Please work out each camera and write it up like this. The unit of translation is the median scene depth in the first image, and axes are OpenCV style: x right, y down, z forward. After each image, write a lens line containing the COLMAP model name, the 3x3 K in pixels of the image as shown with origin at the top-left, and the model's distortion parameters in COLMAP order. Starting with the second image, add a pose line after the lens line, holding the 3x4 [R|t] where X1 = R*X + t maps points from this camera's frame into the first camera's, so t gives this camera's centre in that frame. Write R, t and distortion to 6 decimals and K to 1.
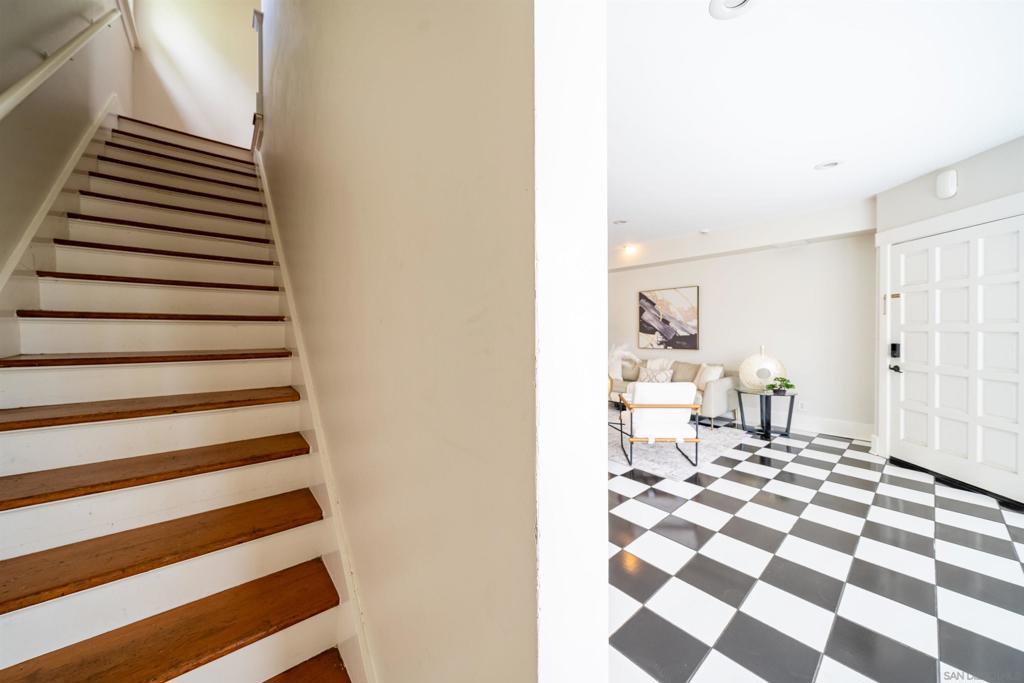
lens RADIAL K [[346.6, 0, 528.6], [0, 346.6, 334.9], [0, 0, 1]] dist [-0.001210, -0.000044]
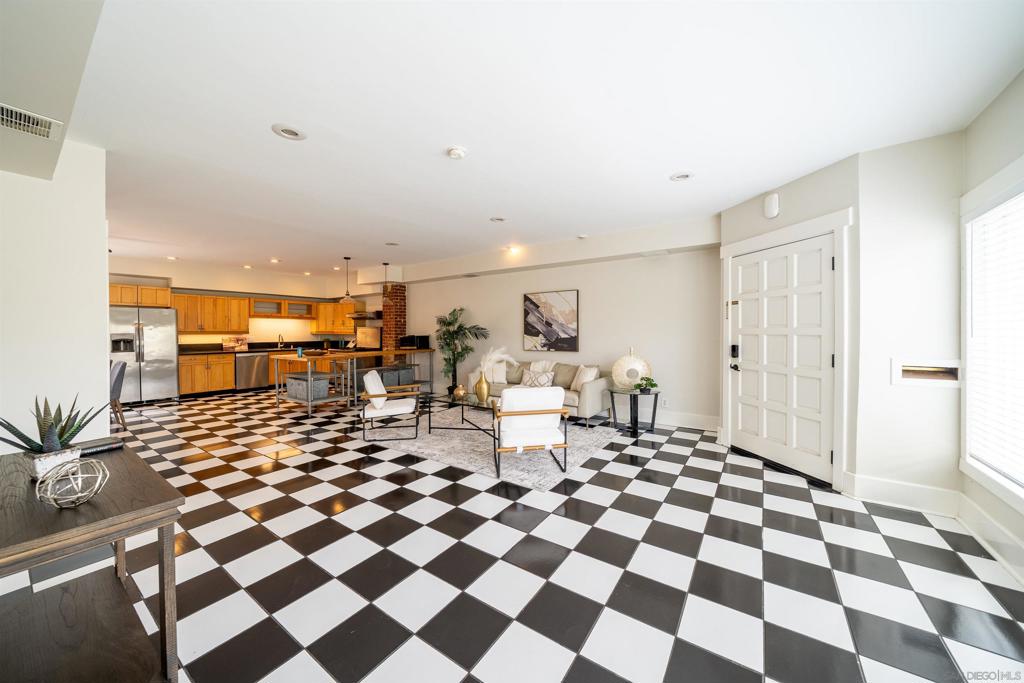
lens RADIAL K [[345.5, 0, 506.5], [0, 345.5, 337.0], [0, 0, 1]] dist [-0.000597, -0.000030]
pose [[0.974923, -0.000015, 0.222541, 0.075634], [-0.000133, 1.000000, 0.000651, -0.001589], [-0.222541, -0.000664, 0.974923, 0.062206]]
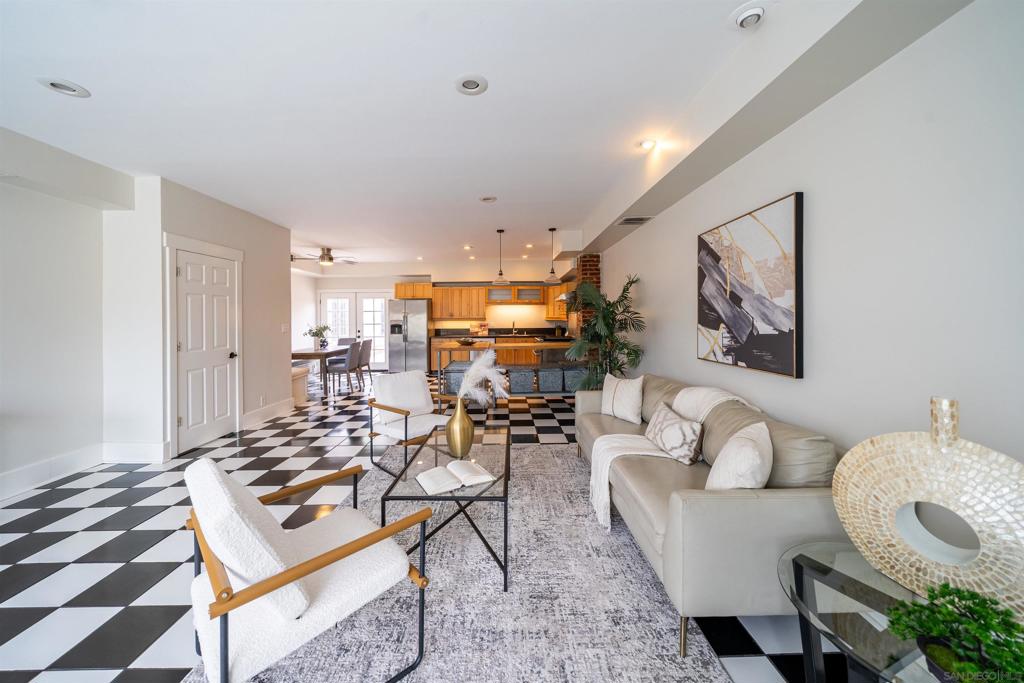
lens RADIAL K [[367.8, 0, 520.6], [0, 367.8, 316.3], [0, 0, 1]] dist [-0.005743, -0.000009]
pose [[0.753058, -0.003355, -0.657946, 0.736152], [-0.005785, 0.999915, -0.011720, -0.017058], [0.657929, 0.012632, 0.752974, 0.771096]]
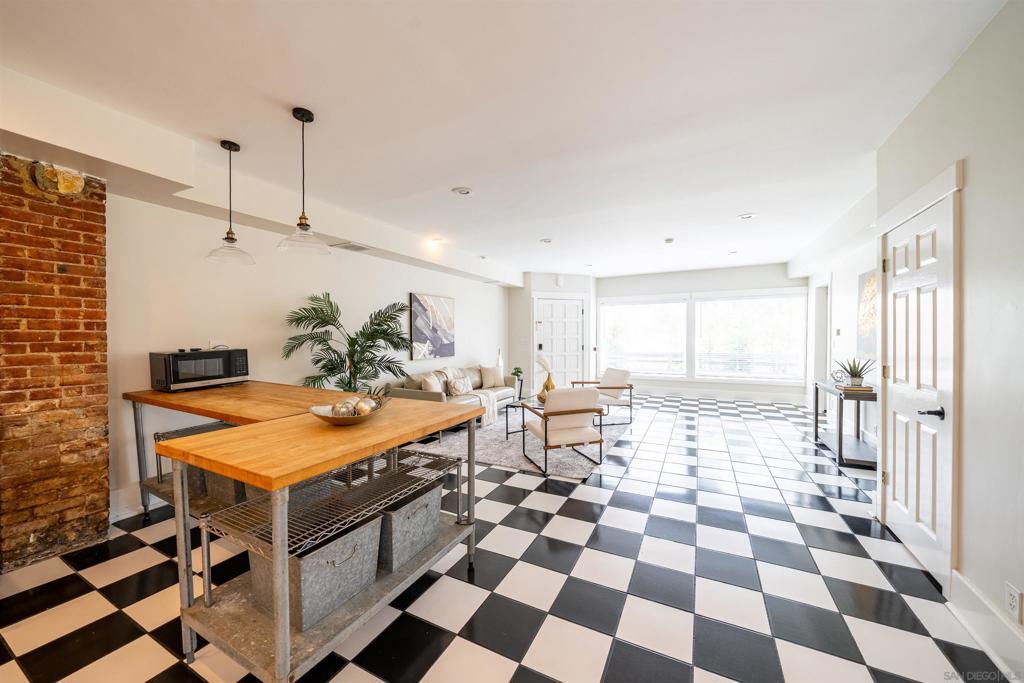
lens RADIAL K [[358.5, 0, 512.1], [0, 358.5, 340.1], [0, 0, 1]] dist [-0.007314, 0.000013]
pose [[-0.313310, -0.005497, 0.949635, -0.912017], [0.015933, 0.999812, 0.011044, -0.025822], [-0.949517, 0.018591, -0.313164, 1.665916]]
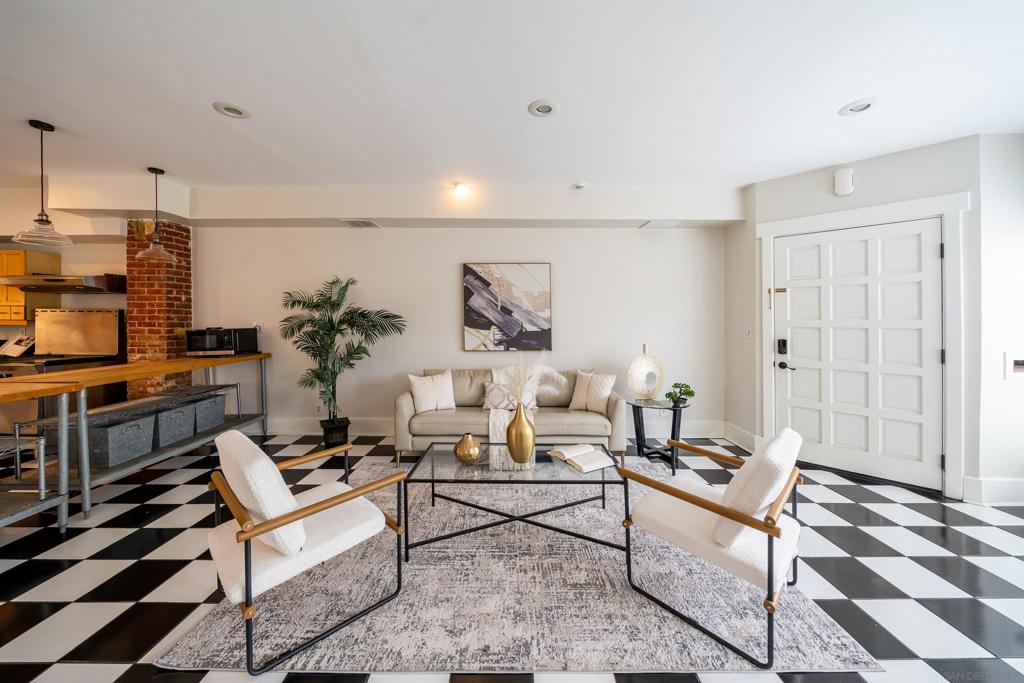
lens RADIAL K [[365.5, 0, 505.6], [0, 365.5, 328.3], [0, 0, 1]] dist [-0.005740, -0.000080]
pose [[0.690388, -0.005250, 0.723421, -0.187478], [0.001857, 0.999983, 0.005486, -0.012043], [-0.723437, -0.002444, 0.690386, 0.762341]]
